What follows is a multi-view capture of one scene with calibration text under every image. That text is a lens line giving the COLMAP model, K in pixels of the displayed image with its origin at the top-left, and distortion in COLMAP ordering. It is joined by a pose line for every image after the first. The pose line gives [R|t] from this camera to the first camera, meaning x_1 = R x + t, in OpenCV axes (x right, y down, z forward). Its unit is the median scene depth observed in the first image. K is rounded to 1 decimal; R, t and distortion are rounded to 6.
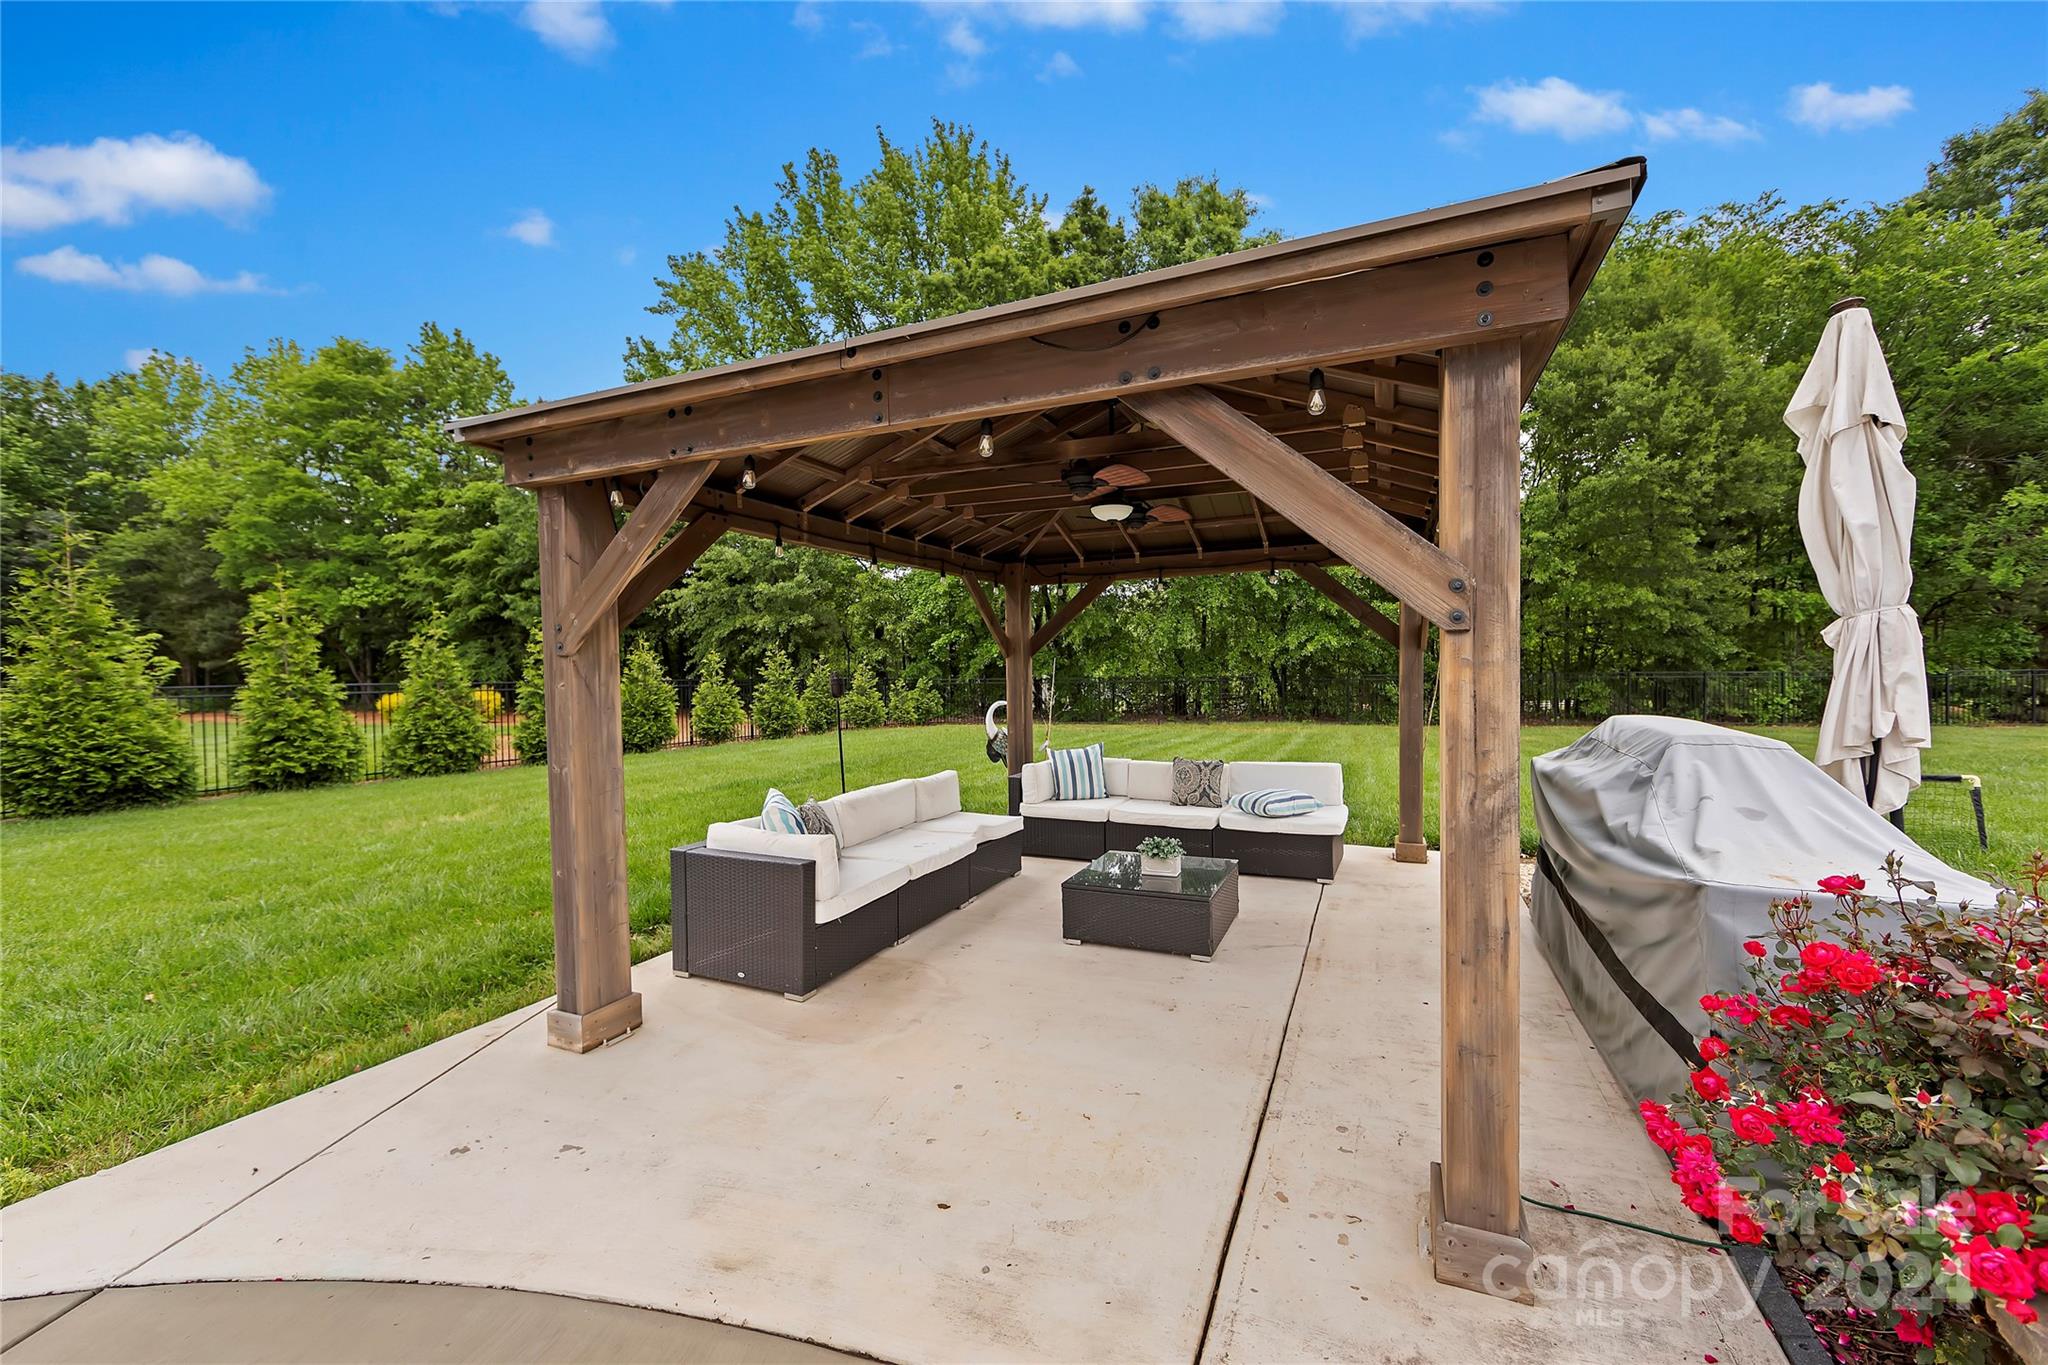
lens RADIAL K [[827.2, 0, 1024.0], [0, 827.2, 682.5], [0, 0, 1]] dist [-0.000090, -0.000384]
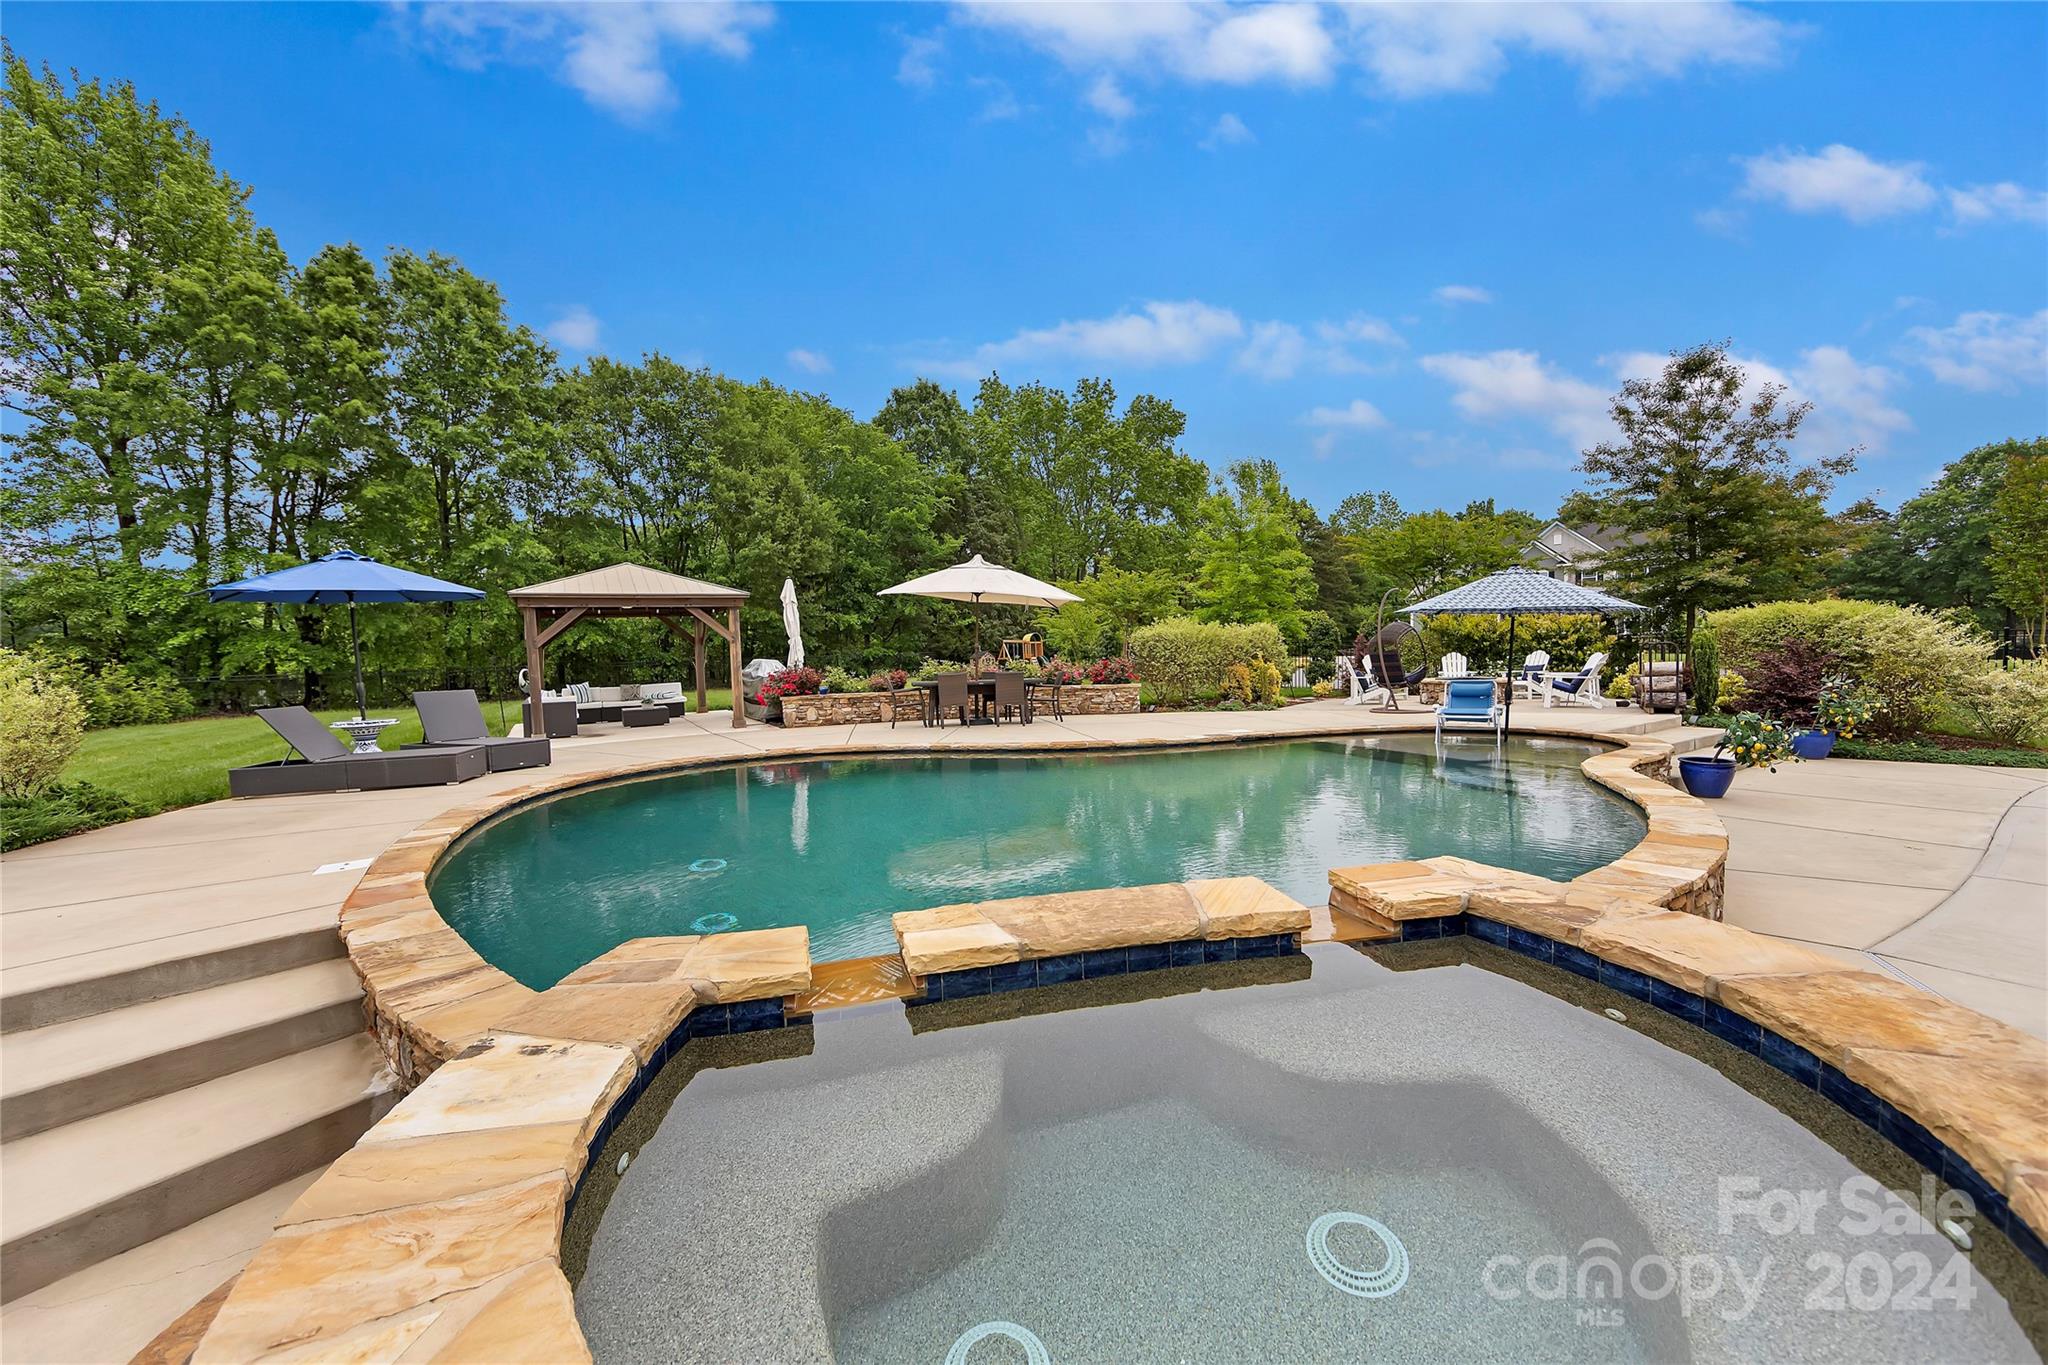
lens RADIAL K [[827.2, 0, 1024.0], [0, 827.2, 682.5], [0, 0, 1]] dist [-0.000090, -0.000384]
pose [[0.605981, -0.041543, 0.794394, -0.387315], [0.037236, 0.999022, 0.023840, 0.022091], [-0.794607, 0.015133, 0.606935, -0.568451]]
